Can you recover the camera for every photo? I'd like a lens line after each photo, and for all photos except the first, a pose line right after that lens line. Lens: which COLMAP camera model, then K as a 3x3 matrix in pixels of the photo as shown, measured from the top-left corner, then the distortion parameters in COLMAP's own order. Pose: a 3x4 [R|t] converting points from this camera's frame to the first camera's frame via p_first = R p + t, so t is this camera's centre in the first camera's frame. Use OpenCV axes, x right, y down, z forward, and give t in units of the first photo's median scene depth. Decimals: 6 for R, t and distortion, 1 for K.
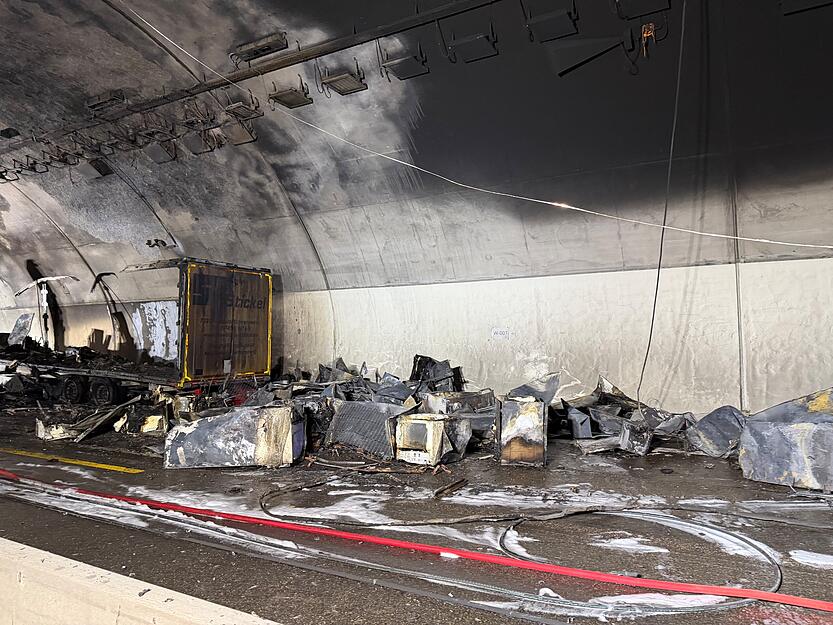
lens RADIAL K [[592.7, 0, 420.4], [0, 592.7, 313.8], [0, 0, 1]] dist [0.186607, -0.235614]
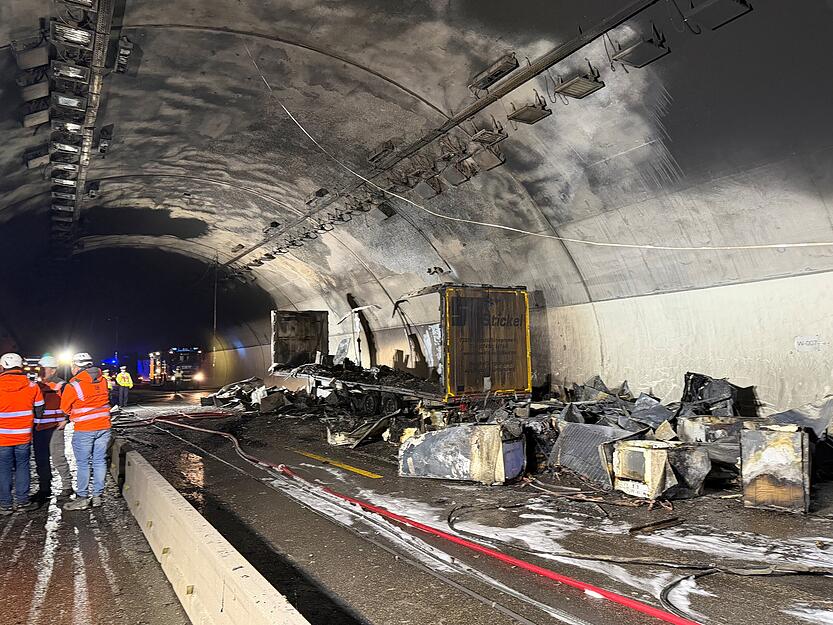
lens RADIAL K [[618.7, 0, 416.5], [0, 618.7, 312.5], [0, 0, 1]] dist [0.196013, -0.245911]
pose [[0.872852, -0.057549, -0.484579, 0.107550], [0.045692, 0.998297, -0.036255, -0.001400], [0.485840, 0.009503, 0.873996, 0.007504]]
